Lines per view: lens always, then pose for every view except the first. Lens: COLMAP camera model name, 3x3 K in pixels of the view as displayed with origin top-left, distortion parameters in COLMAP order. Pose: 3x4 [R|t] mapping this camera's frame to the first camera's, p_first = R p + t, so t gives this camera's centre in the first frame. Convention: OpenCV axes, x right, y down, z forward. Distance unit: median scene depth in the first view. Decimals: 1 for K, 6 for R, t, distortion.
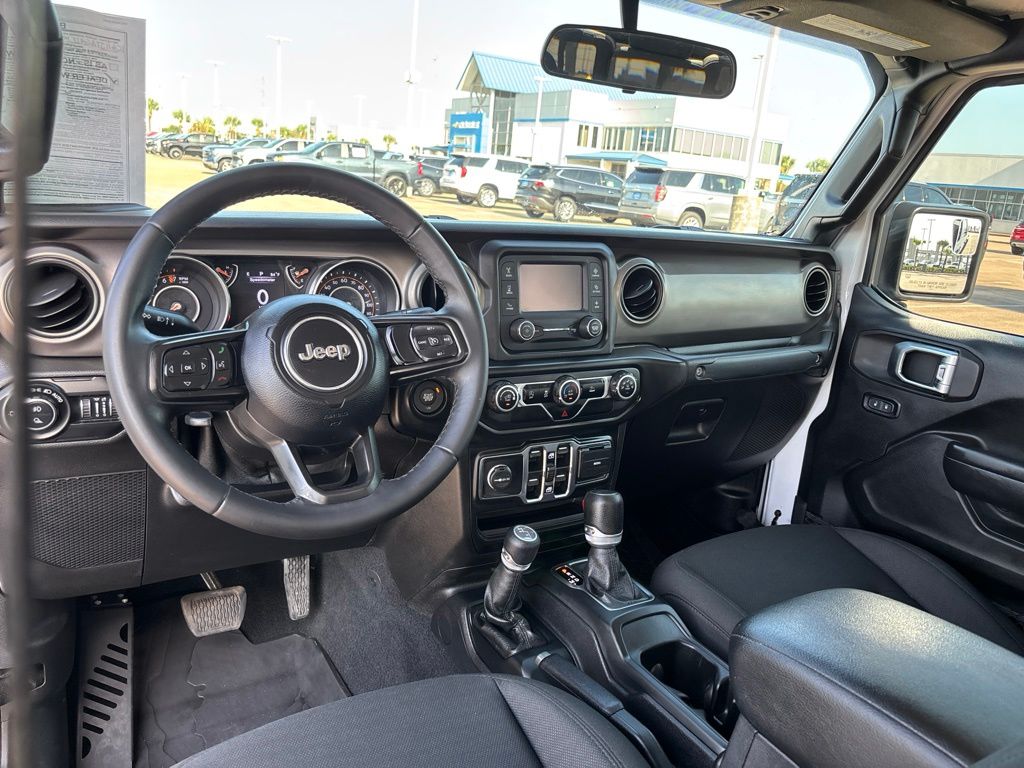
lens RADIAL K [[783.2, 0, 512.0], [0, 783.2, 384.0], [0, 0, 1]] dist [0.031016, -0.010813]
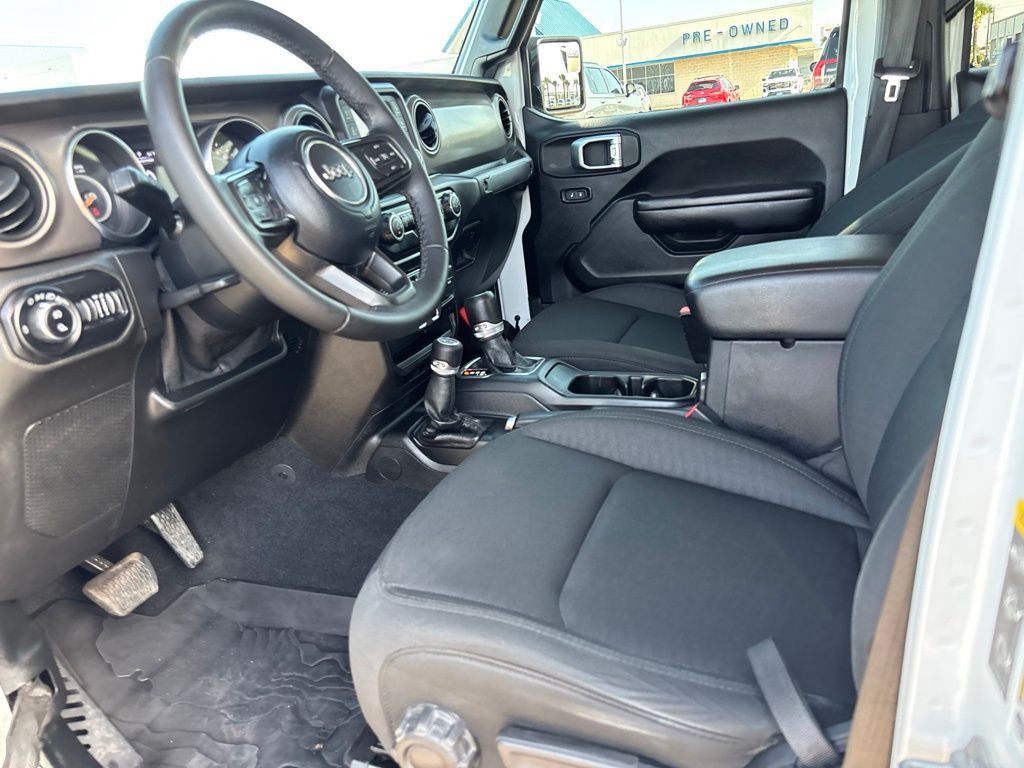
lens RADIAL K [[783.2, 0, 512.0], [0, 783.2, 384.0], [0, 0, 1]] dist [0.031016, -0.010813]
pose [[0.768313, -0.365993, 0.525113, -0.406316], [0.332049, 0.929273, 0.161851, 0.074396], [-0.547209, 0.050011, 0.835500, 0.006092]]
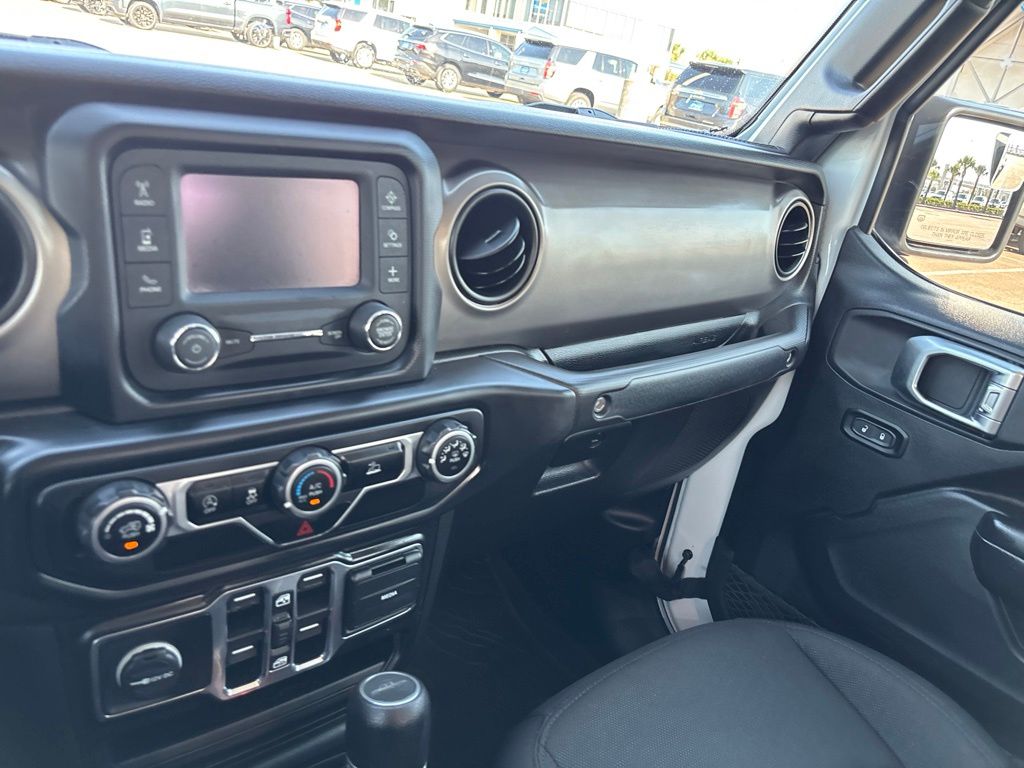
lens RADIAL K [[766.6, 0, 503.8], [0, 766.6, 379.7], [0, 0, 1]] dist [0.051722, -0.050861]
pose [[0.988470, 0.030179, 0.148378, 0.088765], [-0.052249, 0.987729, 0.147181, -0.091155], [-0.142116, -0.153236, 0.977917, 0.459072]]
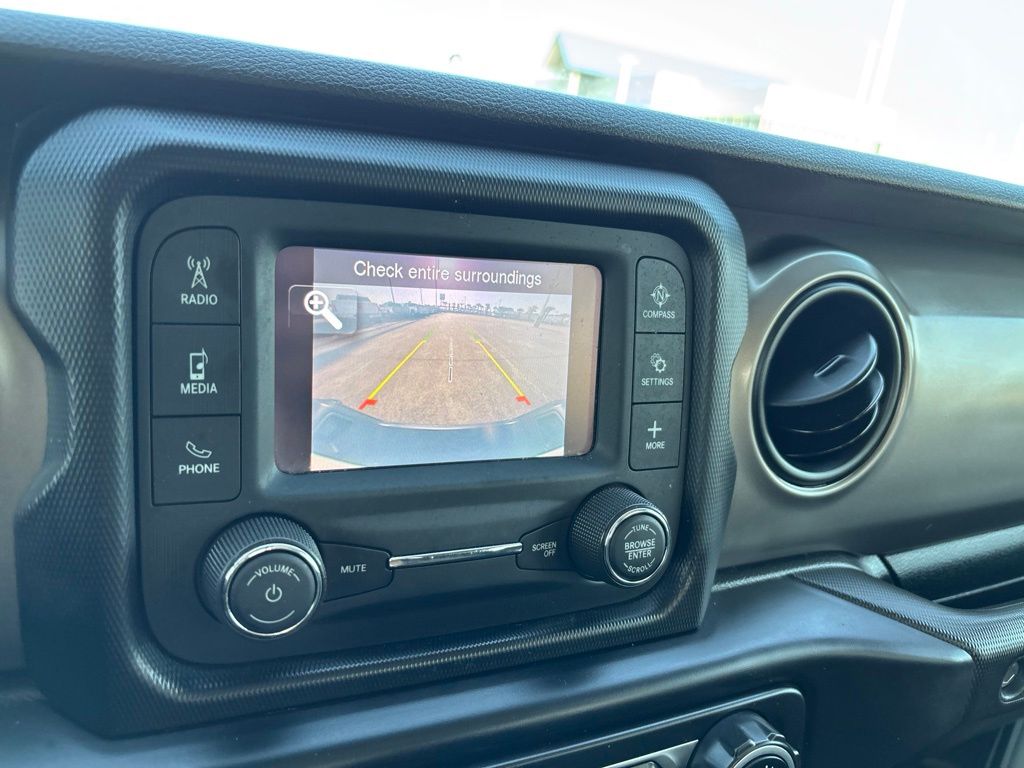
lens RADIAL K [[766.6, 0, 503.8], [0, 766.6, 379.7], [0, 0, 1]] dist [0.051722, -0.050861]
pose [[0.992779, 0.079638, -0.089714, 0.067738], [-0.077912, 0.996704, 0.022587, -0.099585], [0.091217, -0.015434, 0.995711, 0.632577]]
